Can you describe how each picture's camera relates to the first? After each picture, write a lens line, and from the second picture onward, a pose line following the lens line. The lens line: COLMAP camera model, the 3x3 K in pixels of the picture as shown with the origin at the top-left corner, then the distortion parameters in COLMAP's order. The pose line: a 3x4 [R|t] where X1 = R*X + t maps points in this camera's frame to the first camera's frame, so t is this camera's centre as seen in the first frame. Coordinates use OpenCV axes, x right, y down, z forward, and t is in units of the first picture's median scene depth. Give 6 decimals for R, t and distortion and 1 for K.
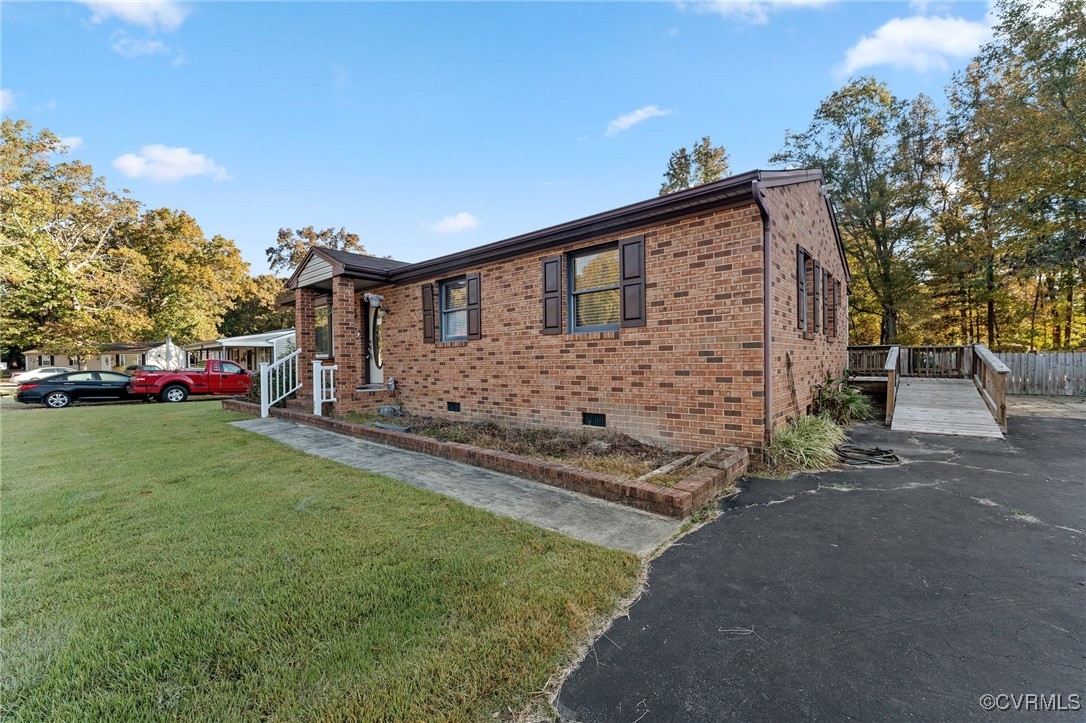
lens RADIAL K [[423.3, 0, 548.0], [0, 423.3, 360.9], [0, 0, 1]] dist [-0.000459, -0.000086]
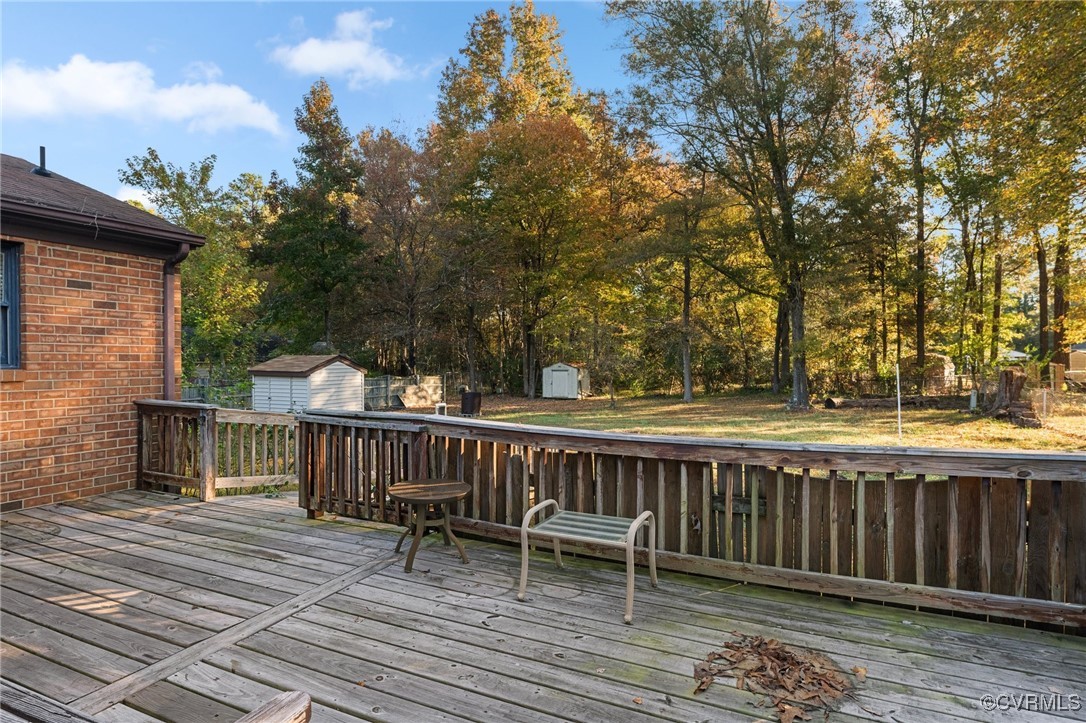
lens RADIAL K [[558.0, 0, 543.0], [0, 558.0, 361.5], [0, 0, 1]] dist [-0.000074, 0.000540]
pose [[0.958970, 0.011908, 0.283258, 1.136947], [-0.011981, 0.999927, -0.001475, -0.087421], [-0.283255, -0.001980, 0.959043, 1.552063]]
